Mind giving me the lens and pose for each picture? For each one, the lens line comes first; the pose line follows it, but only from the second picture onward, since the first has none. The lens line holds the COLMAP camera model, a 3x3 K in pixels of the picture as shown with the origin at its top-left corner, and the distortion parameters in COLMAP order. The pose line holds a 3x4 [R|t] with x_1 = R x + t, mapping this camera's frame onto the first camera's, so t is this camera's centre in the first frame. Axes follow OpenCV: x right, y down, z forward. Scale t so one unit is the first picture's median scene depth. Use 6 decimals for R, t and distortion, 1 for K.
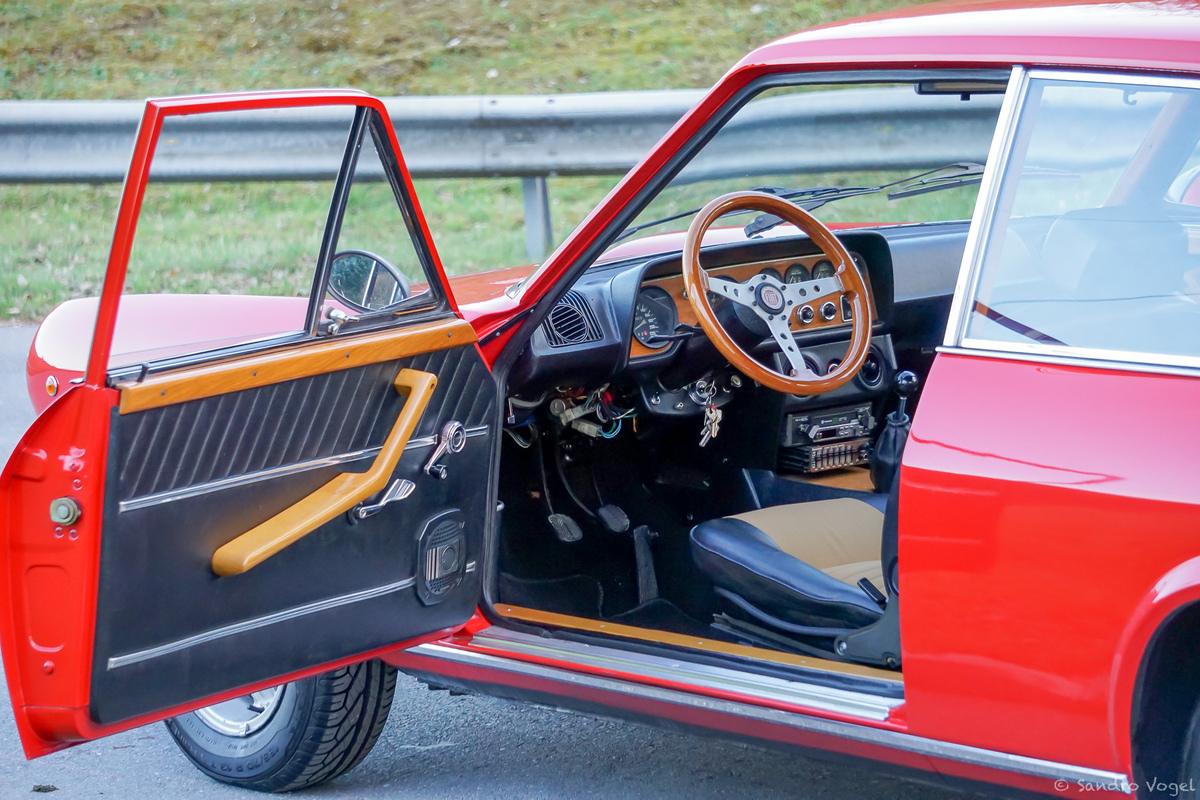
lens RADIAL K [[4538.2, 0, 600.0], [0, 4538.2, 400.0], [0, 0, 1]] dist [0.220616, 1.558612]
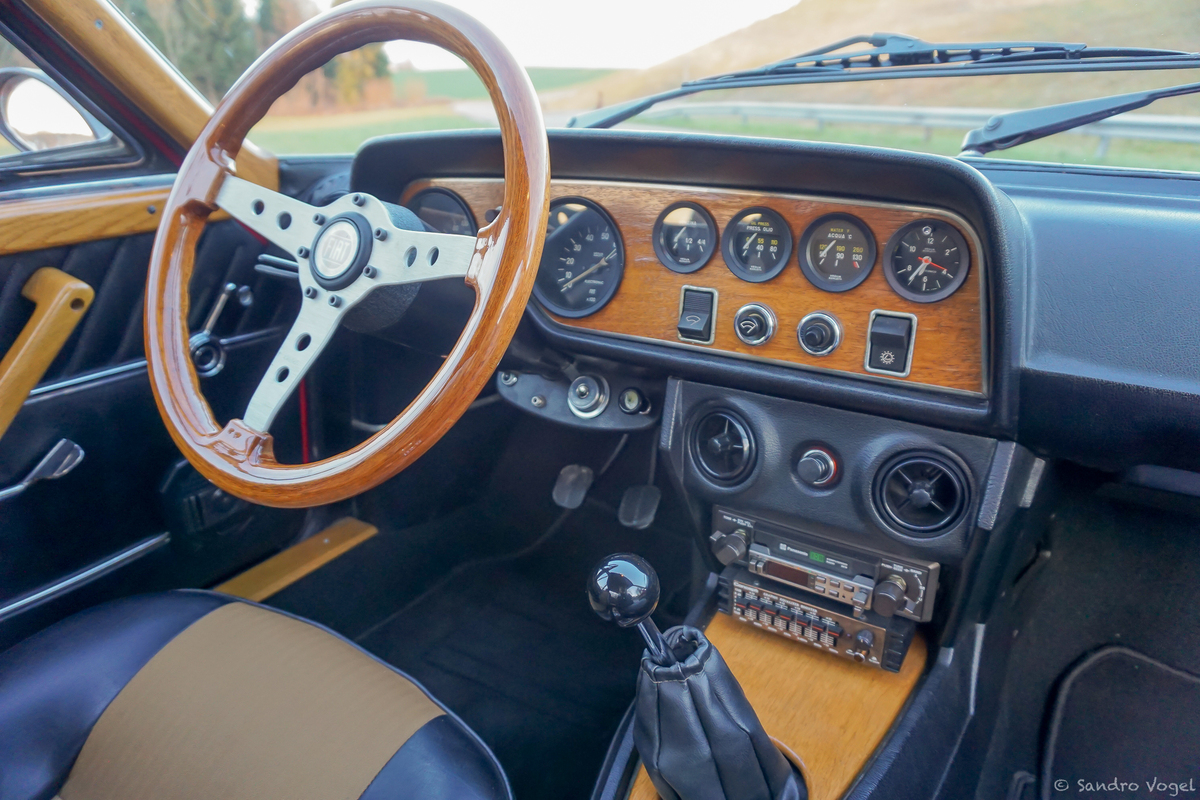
lens RADIAL K [[797.6, 0, 600.0], [0, 797.6, 400.0], [0, 0, 1]] dist [-0.065414, 0.032657]
pose [[0.294824, 0.380844, -0.876377, 0.112633], [-0.131234, 0.924590, 0.357647, -0.038103], [0.946497, 0.009567, 0.322571, 0.955600]]
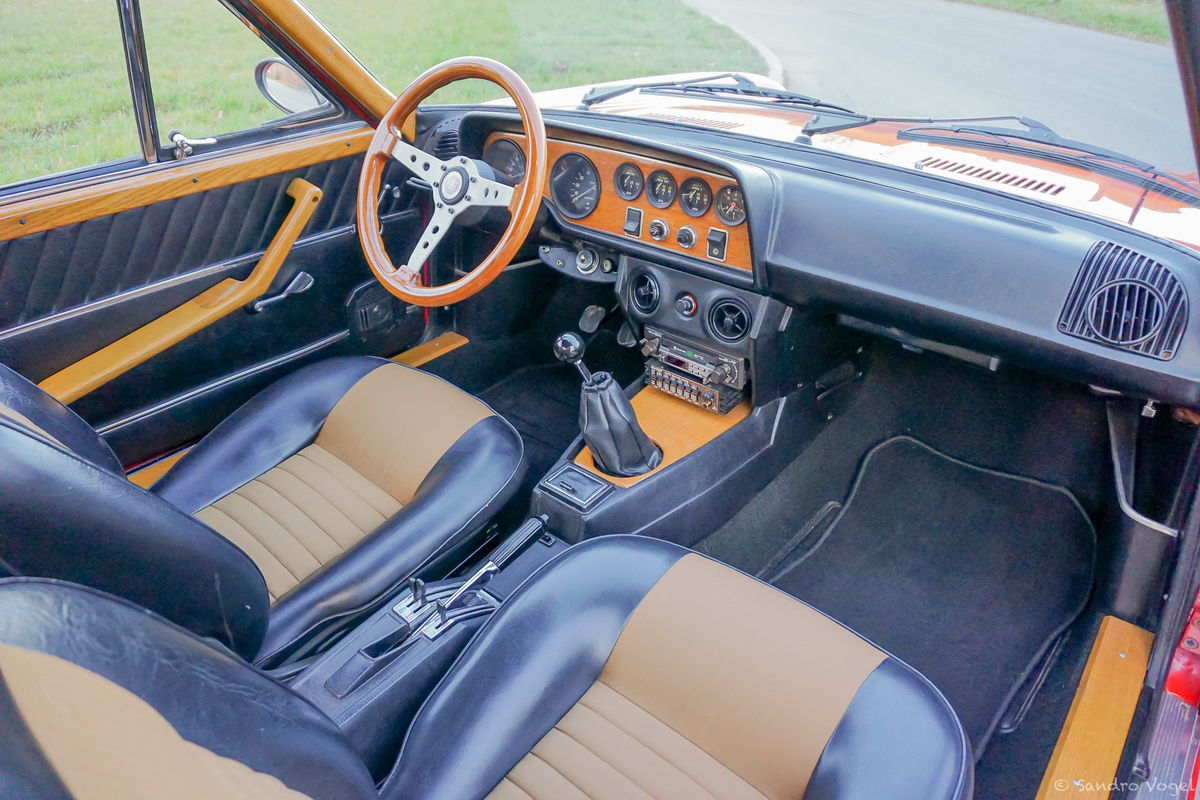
lens RADIAL K [[797.6, 0, 600.0], [0, 797.6, 400.0], [0, 0, 1]] dist [-0.065414, 0.032657]
pose [[0.167123, 0.544202, -0.822140, 0.187751], [-0.135762, 0.838626, 0.527517, -0.070893], [0.976544, 0.023456, 0.214036, 0.952211]]
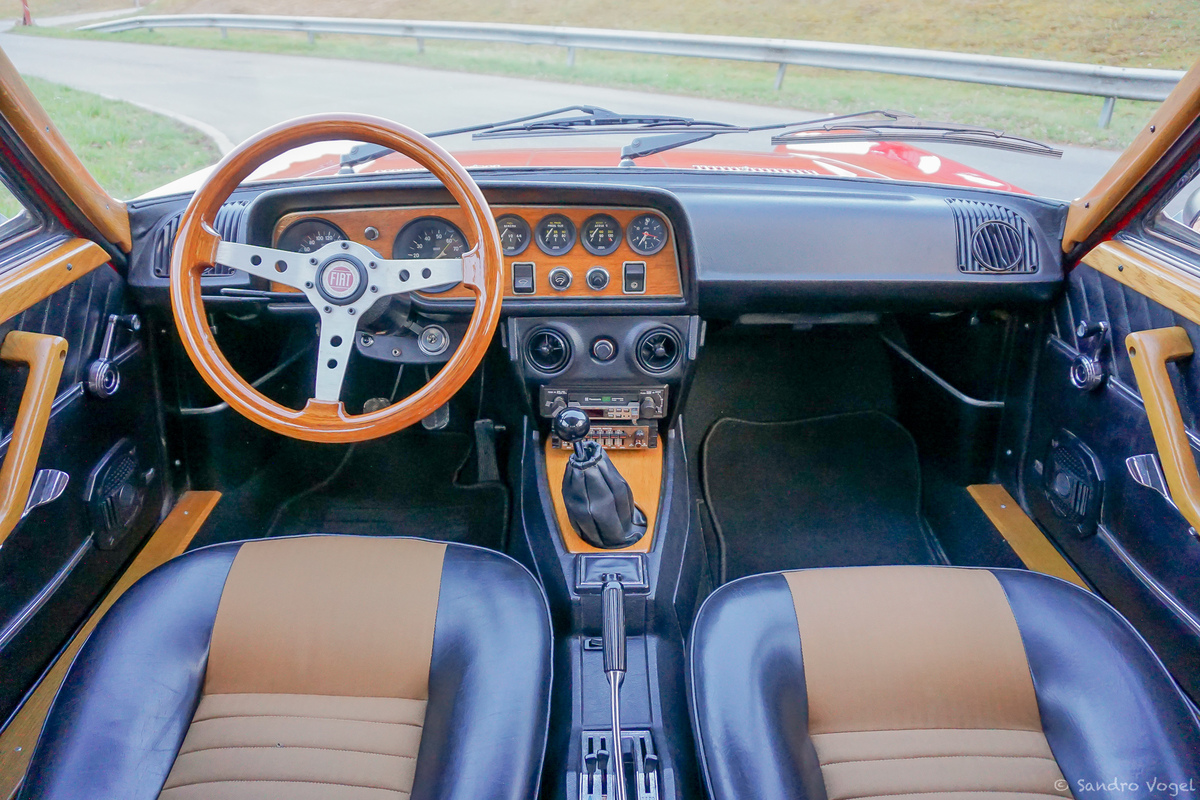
lens RADIAL K [[797.6, 0, 600.0], [0, 797.6, 400.0], [0, 0, 1]] dist [-0.065414, 0.032657]
pose [[0.780769, 0.326415, -0.532778, 0.132942], [-0.120671, 0.915413, 0.384003, -0.054296], [0.613056, -0.235526, 0.754115, 0.888129]]
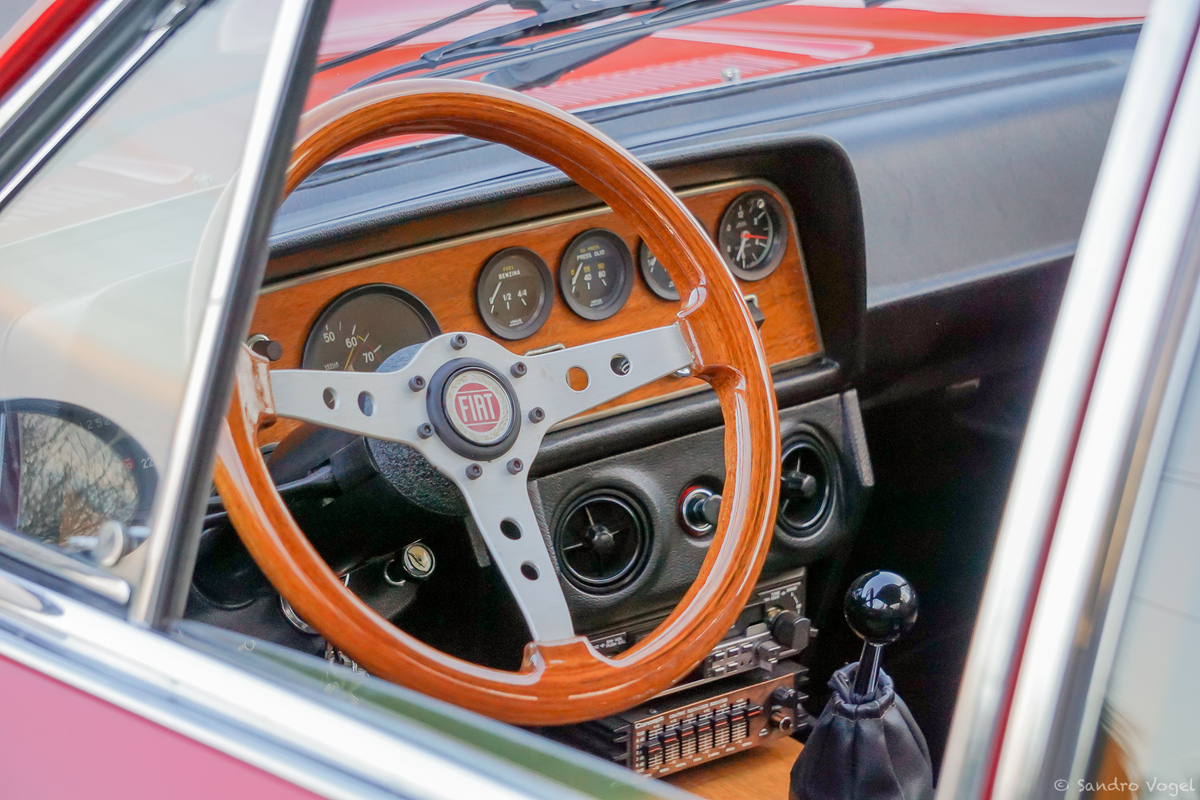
lens RADIAL K [[4630.7, 0, 600.0], [0, 4630.7, 400.0], [0, 0, 1]] dist [0.816208, 0.494960]
pose [[0.999674, 0.007583, -0.024382, 0.052796], [-0.003908, 0.989068, 0.147409, -0.070565], [0.025233, -0.147266, 0.988775, 0.631278]]
